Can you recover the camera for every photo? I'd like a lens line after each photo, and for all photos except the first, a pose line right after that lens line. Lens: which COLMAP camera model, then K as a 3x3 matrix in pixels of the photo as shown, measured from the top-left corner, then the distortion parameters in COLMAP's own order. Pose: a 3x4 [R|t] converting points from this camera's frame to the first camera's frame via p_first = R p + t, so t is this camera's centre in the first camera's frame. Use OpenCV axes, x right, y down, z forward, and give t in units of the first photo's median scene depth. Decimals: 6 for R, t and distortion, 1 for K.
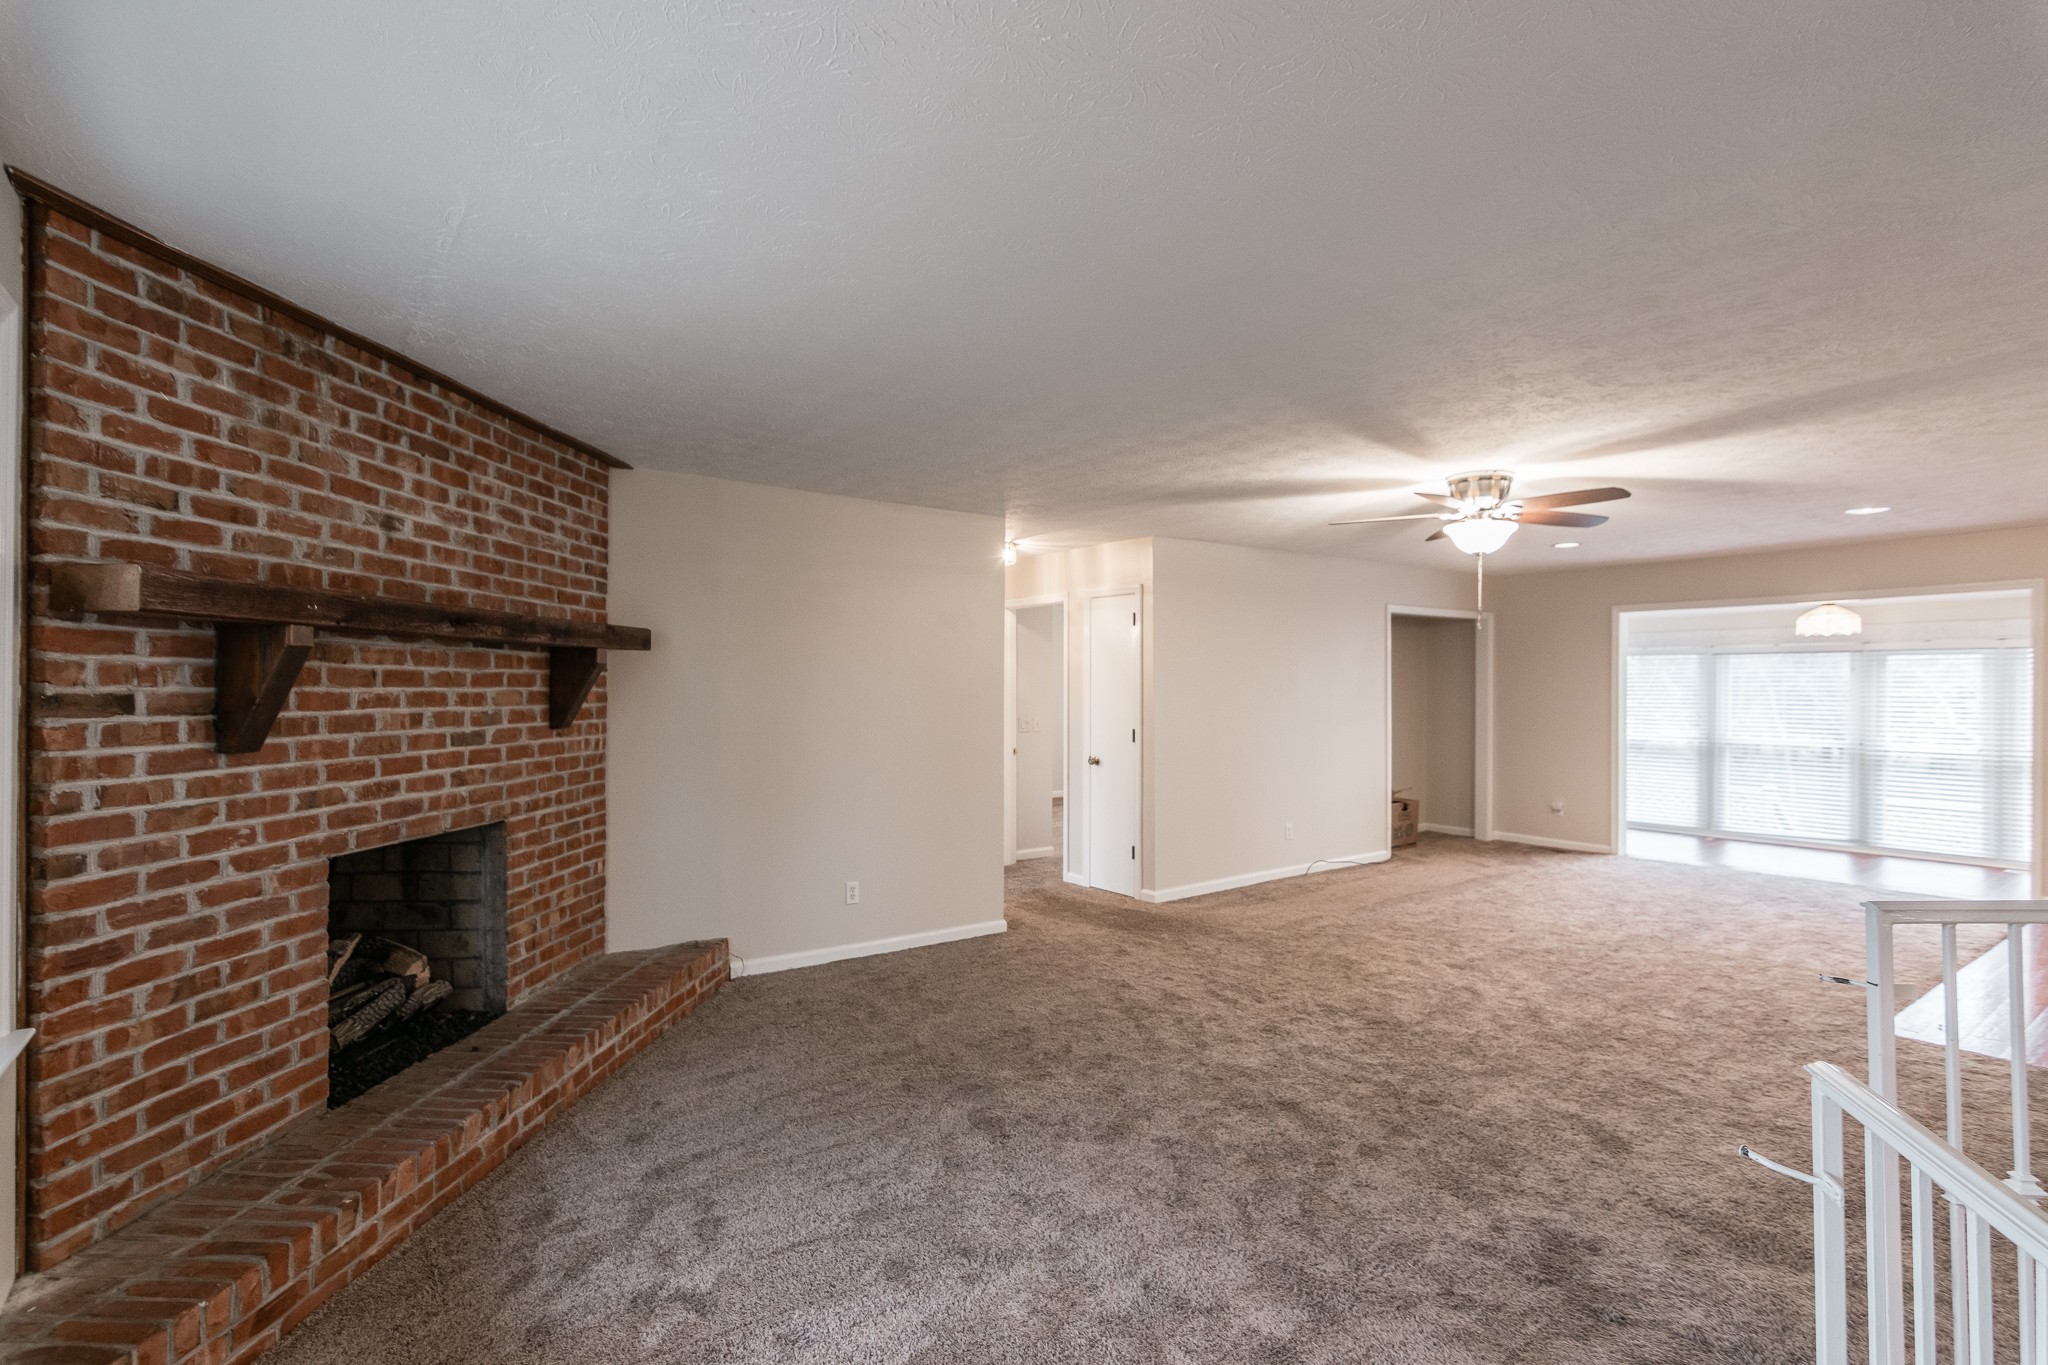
lens RADIAL K [[988.1, 0, 1025.3], [0, 988.1, 689.3], [0, 0, 1]] dist [-0.003564, -0.000022]
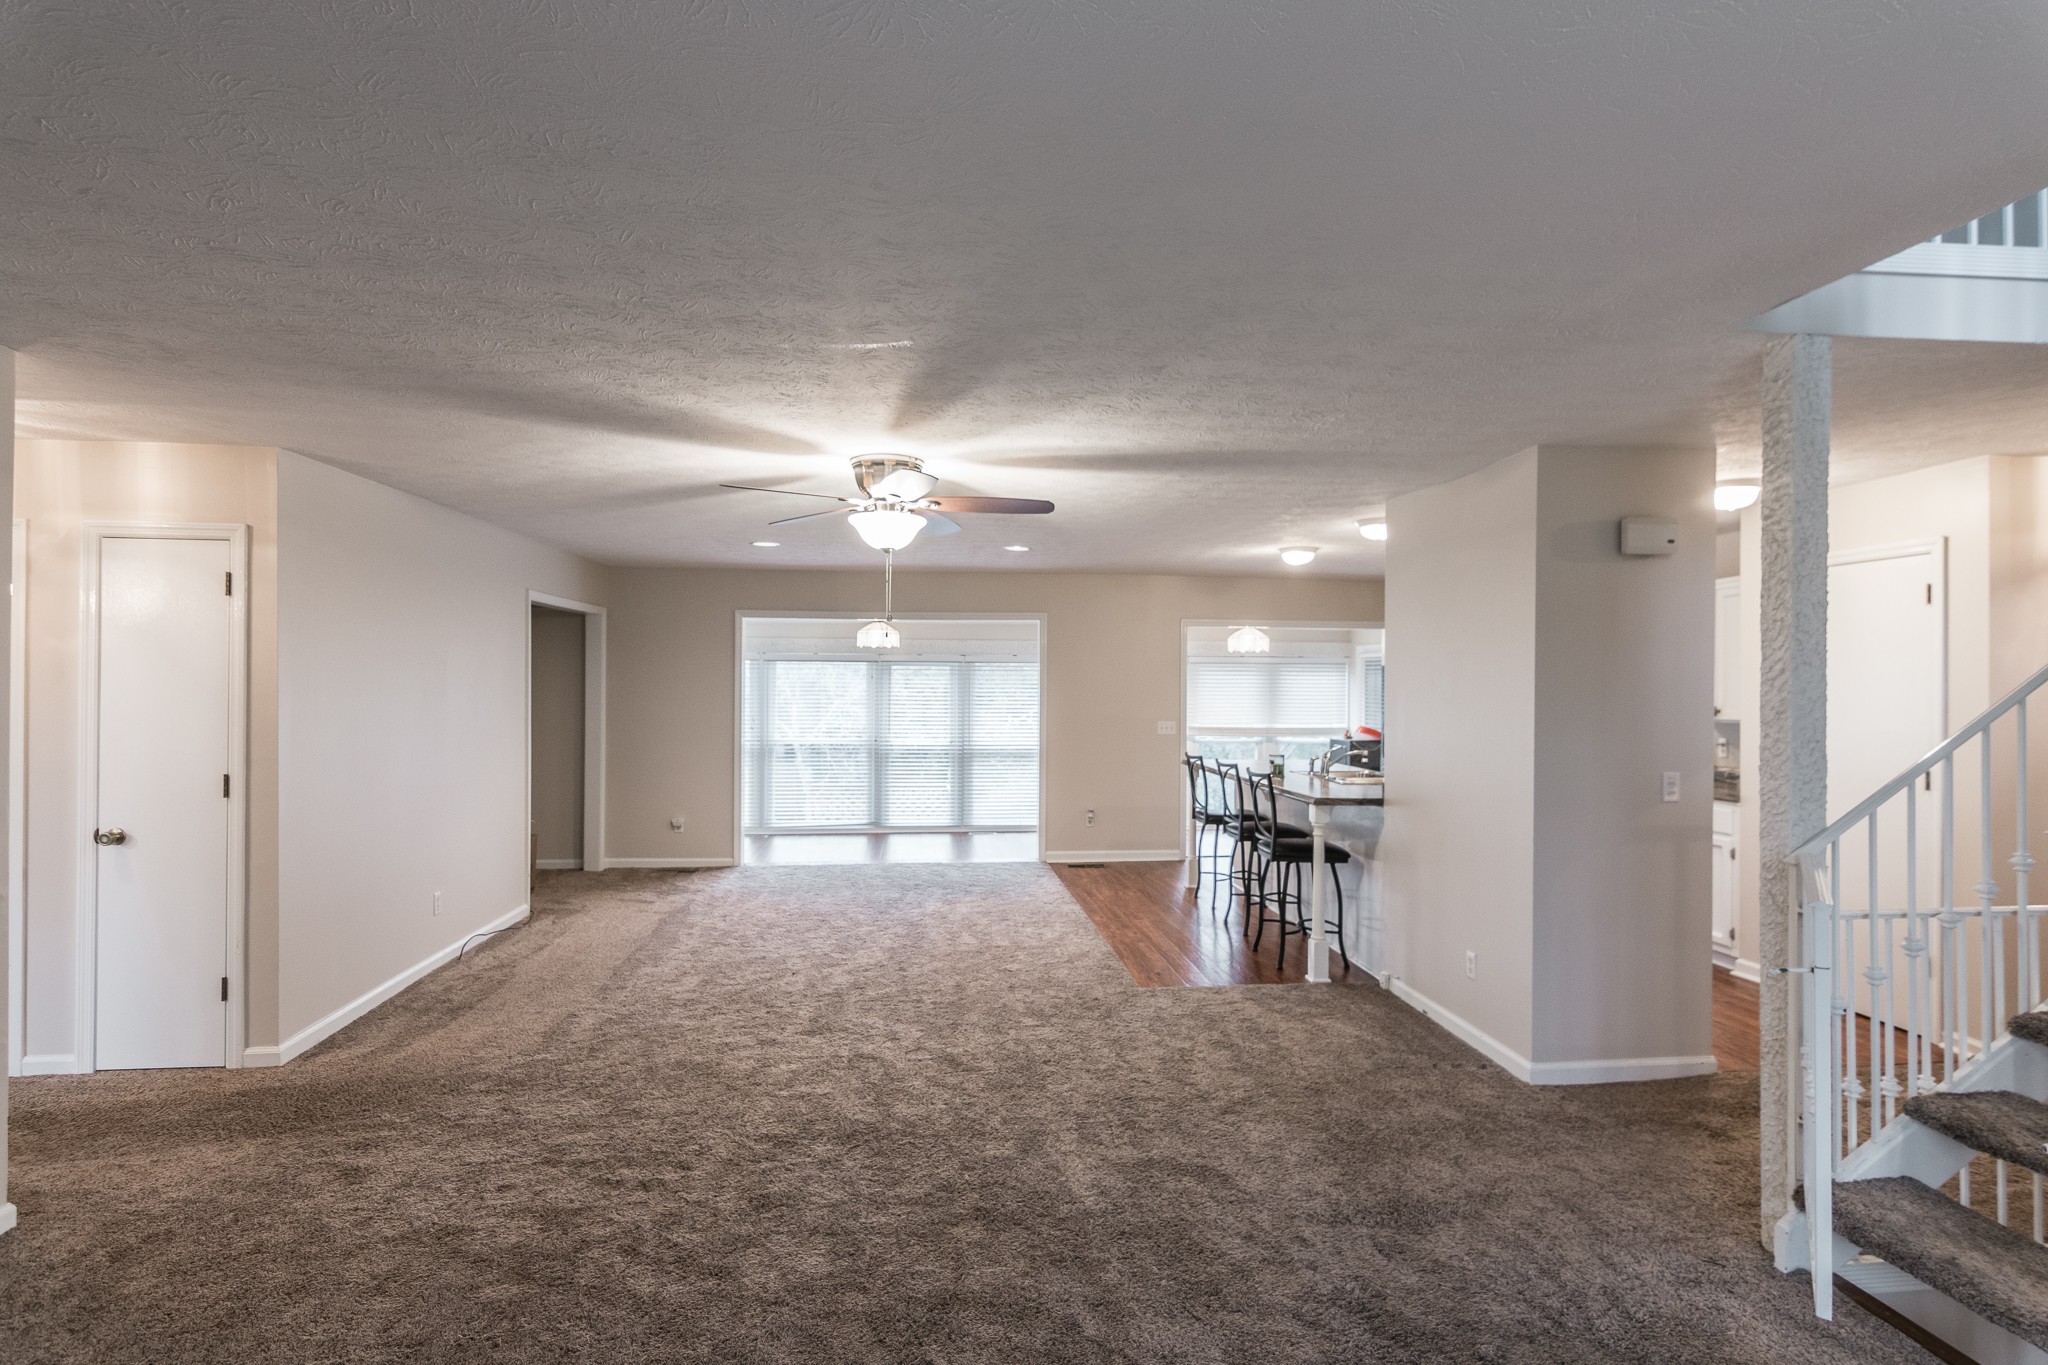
lens RADIAL K [[1047.1, 0, 1030.2], [0, 1047.1, 674.8], [0, 0, 1]] dist [-0.005699, 0.001028]
pose [[0.500075, 0.010970, 0.865913, -0.186331], [-0.001660, 0.999930, -0.011709, -0.011406], [-0.865981, 0.004418, 0.500058, 0.292943]]
